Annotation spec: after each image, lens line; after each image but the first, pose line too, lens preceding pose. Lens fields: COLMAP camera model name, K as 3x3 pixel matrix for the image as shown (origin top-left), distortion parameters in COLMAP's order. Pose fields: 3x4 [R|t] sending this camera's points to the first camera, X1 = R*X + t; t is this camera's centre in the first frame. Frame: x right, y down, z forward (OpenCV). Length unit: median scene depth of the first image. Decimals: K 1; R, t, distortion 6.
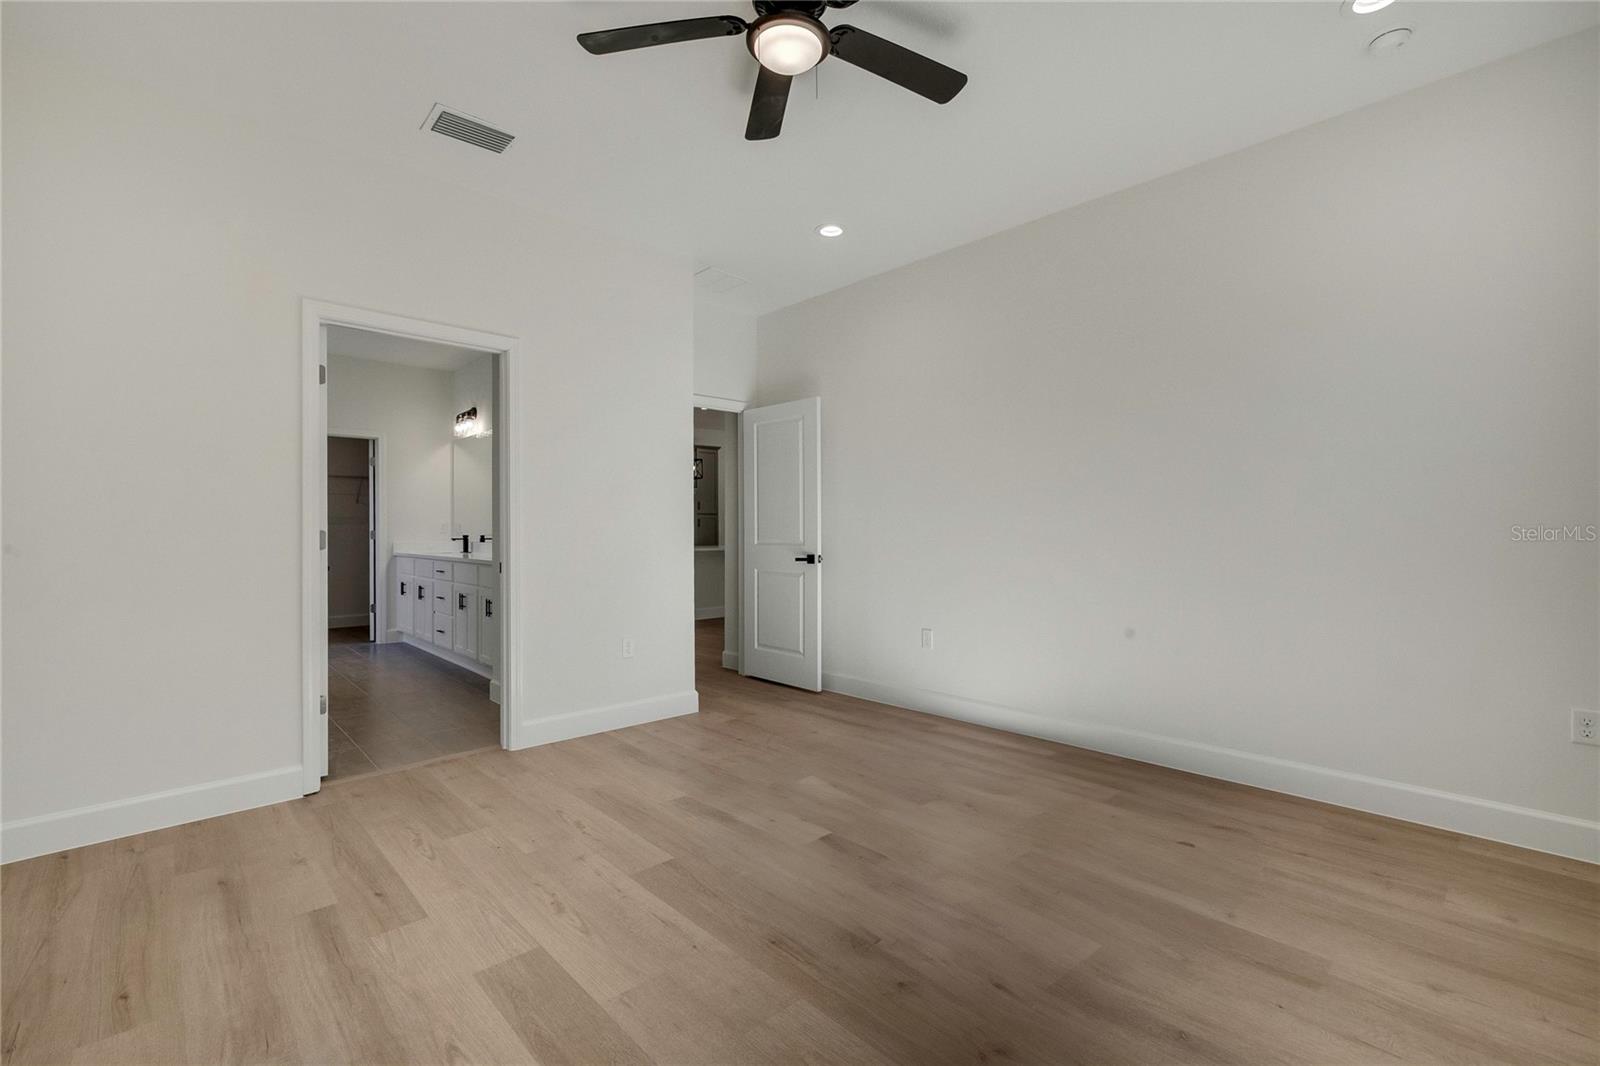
lens RADIAL K [[676.7, 0, 777.1], [0, 676.7, 538.2], [0, 0, 1]] dist [0.002203, 0.000274]
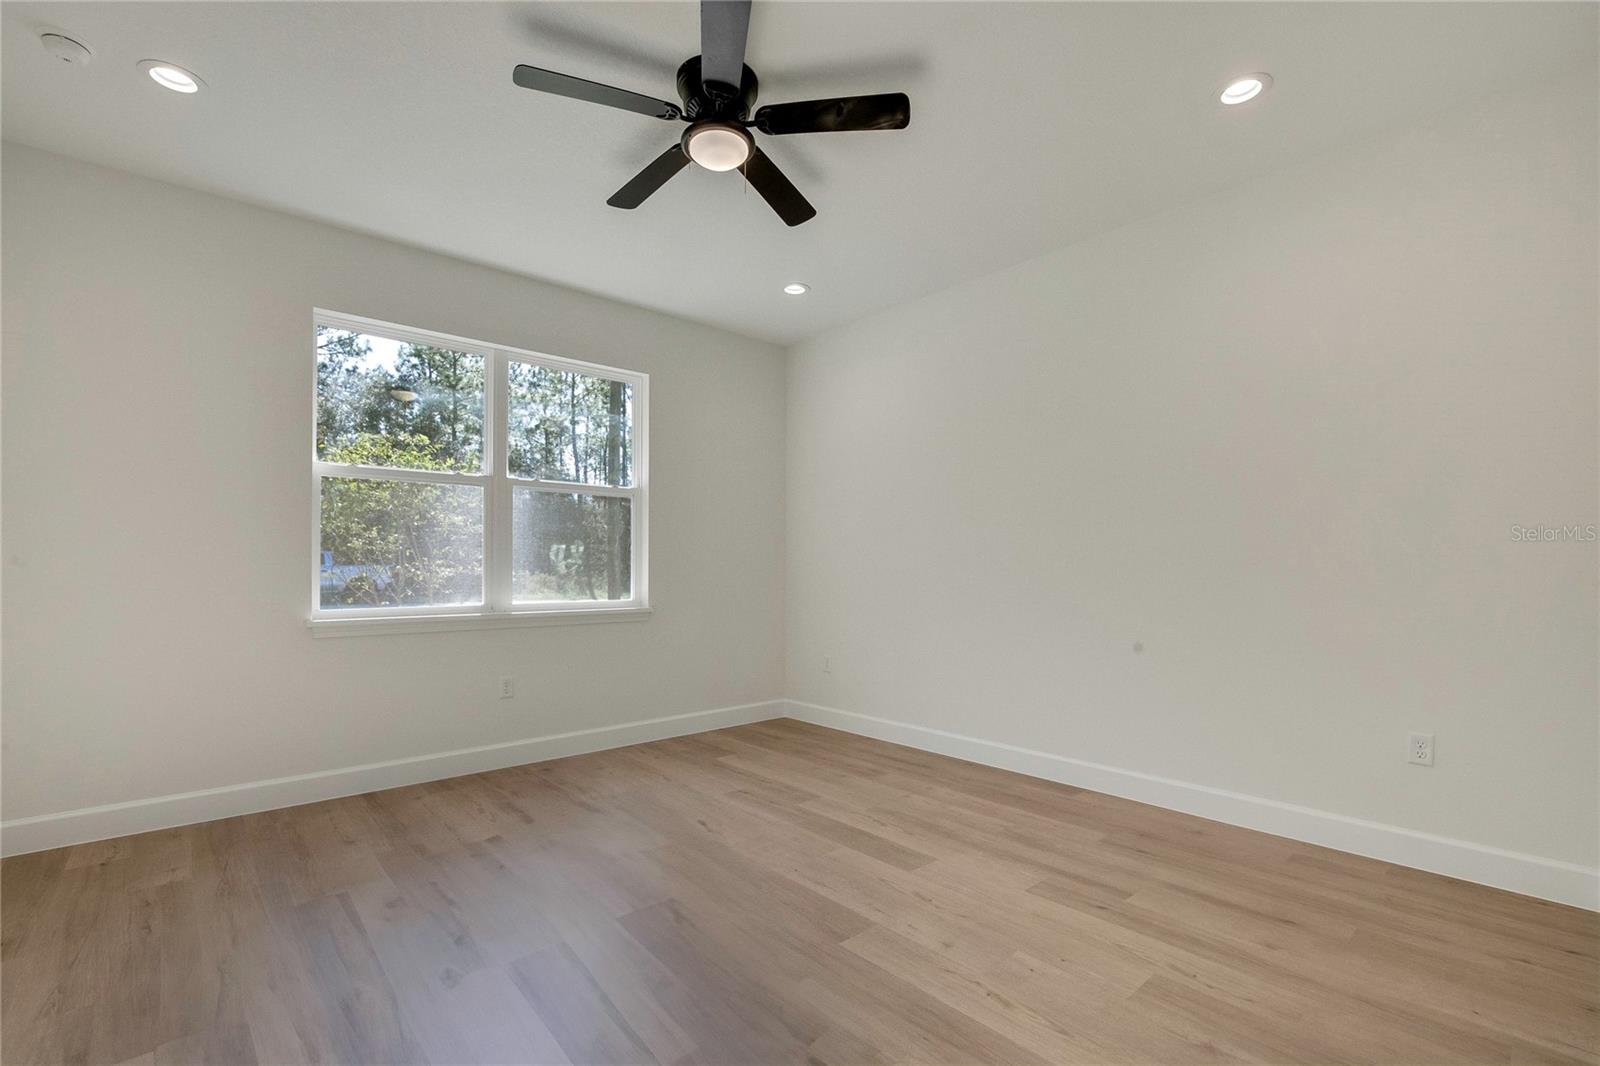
lens RADIAL K [[727.8, 0, 805.5], [0, 727.8, 569.6], [0, 0, 1]] dist [-0.007316, -0.000038]
pose [[-0.999969, 0.005757, -0.005326, -0.081009], [0.005702, 0.999931, 0.010246, -0.014329], [0.005384, 0.010216, -0.999933, 1.462781]]
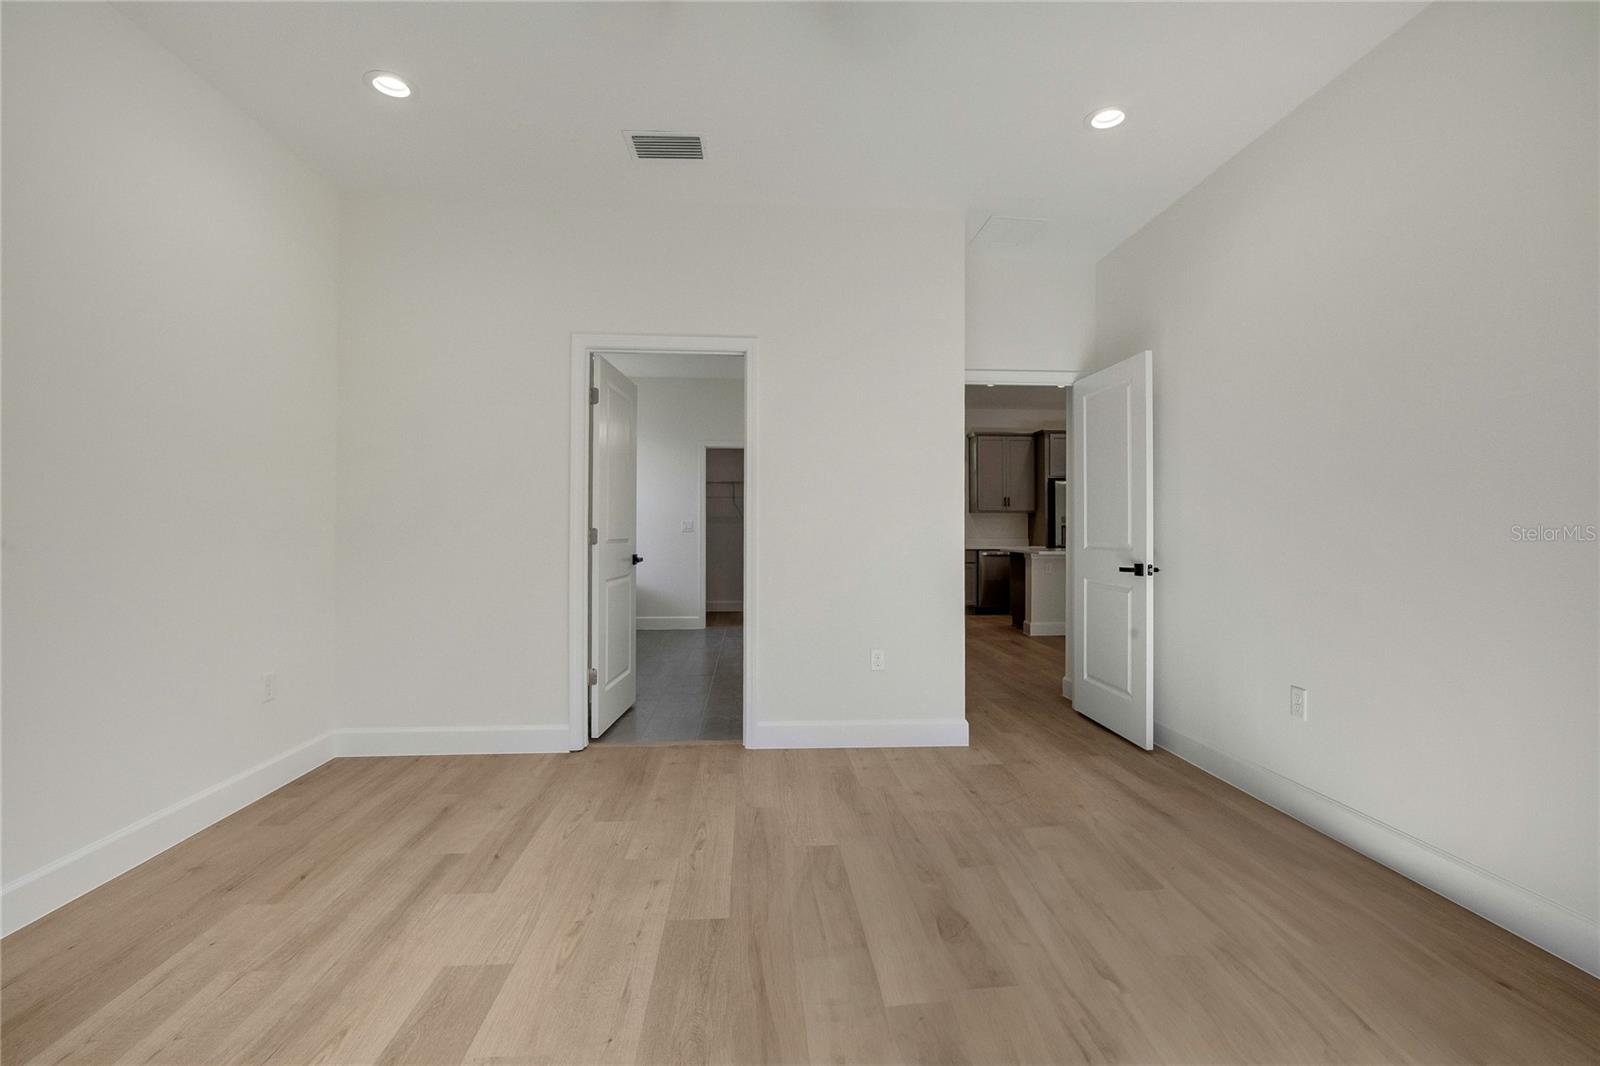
lens RADIAL K [[676.2, 0, 795.7], [0, 676.2, 530.1], [0, 0, 1]] dist [-0.009547, 0.000230]
pose [[0.790611, 0.005158, -0.612298, 0.322360], [-0.012123, 0.999900, -0.007230, -0.004122], [0.612199, 0.013139, 0.790594, 0.289065]]
